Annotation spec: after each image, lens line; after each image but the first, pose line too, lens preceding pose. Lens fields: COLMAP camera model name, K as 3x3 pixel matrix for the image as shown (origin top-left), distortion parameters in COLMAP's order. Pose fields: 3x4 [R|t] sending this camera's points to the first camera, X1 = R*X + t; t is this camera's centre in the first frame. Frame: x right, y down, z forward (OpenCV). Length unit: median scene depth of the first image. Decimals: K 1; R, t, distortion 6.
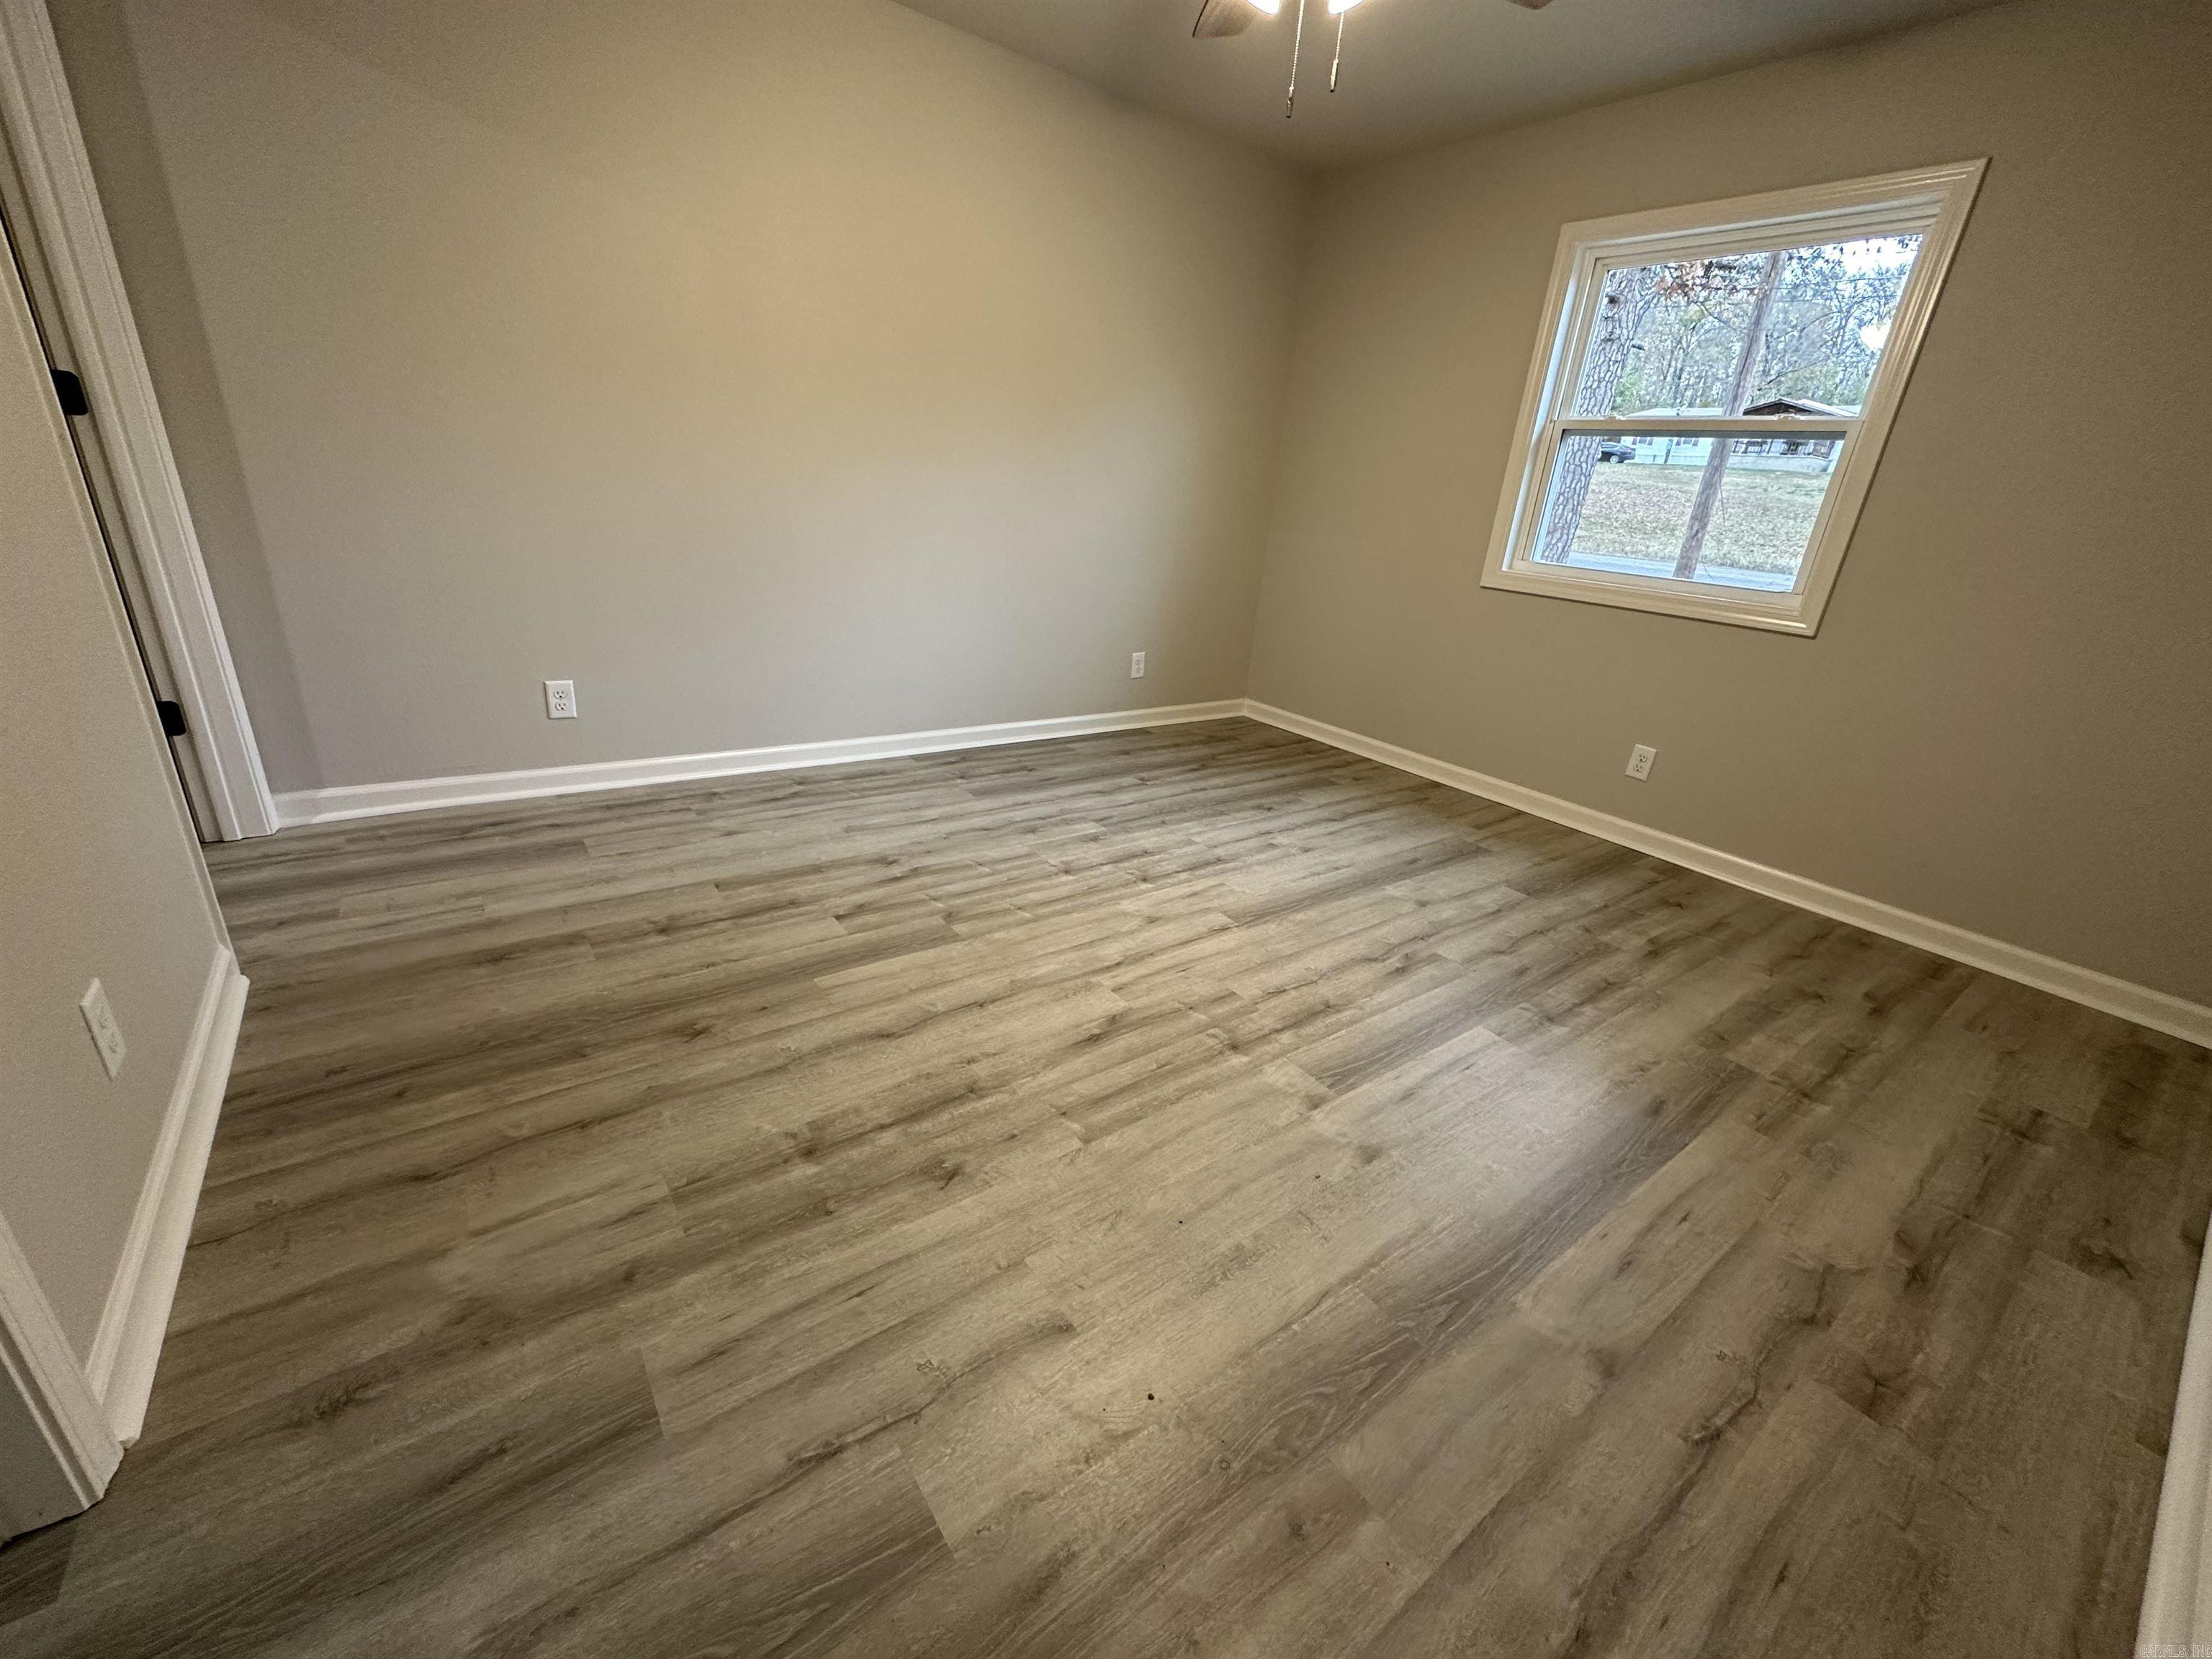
lens RADIAL K [[879.4, 0, 1106.0], [0, 879.4, 829.5], [0, 0, 1]] dist [-0.005872, 0.000818]
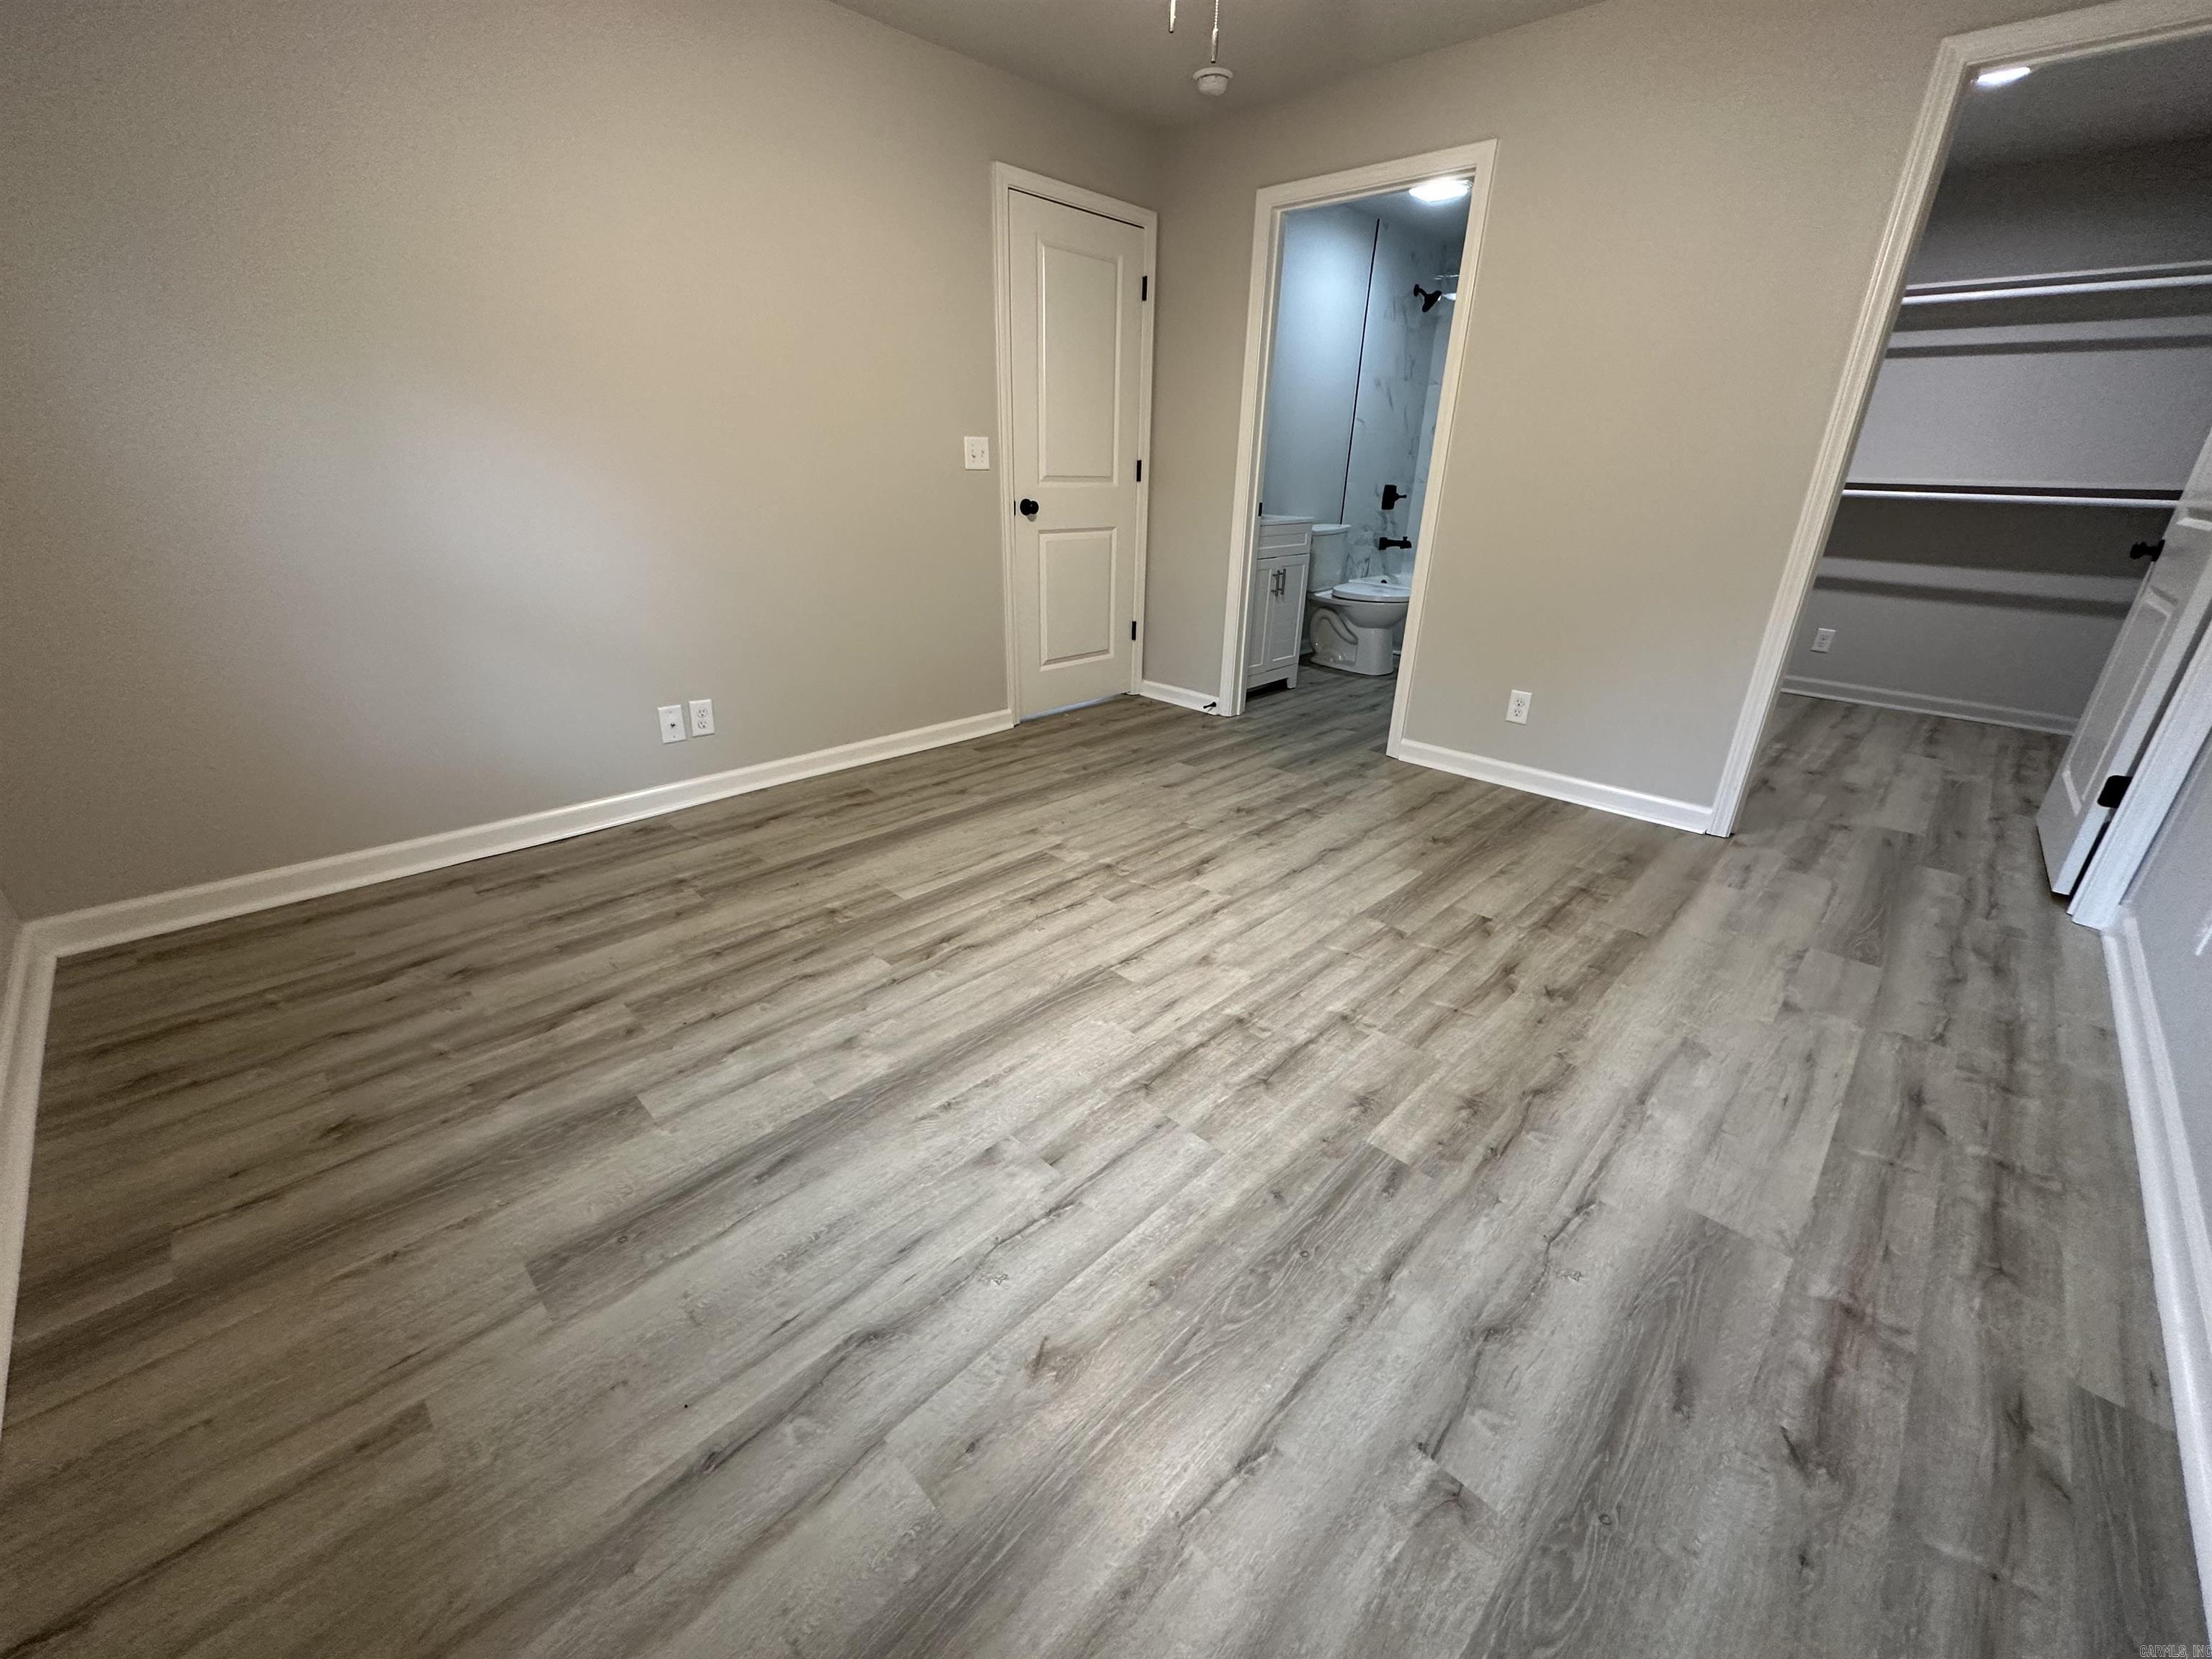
lens RADIAL K [[879.4, 0, 1106.0], [0, 879.4, 829.5], [0, 0, 1]] dist [-0.005872, 0.000818]
pose [[-0.982611, -0.031624, -0.182961, 0.320085], [-0.149442, 0.719486, 0.678239, -0.586974], [0.110189, 0.693787, -0.711701, 1.529105]]
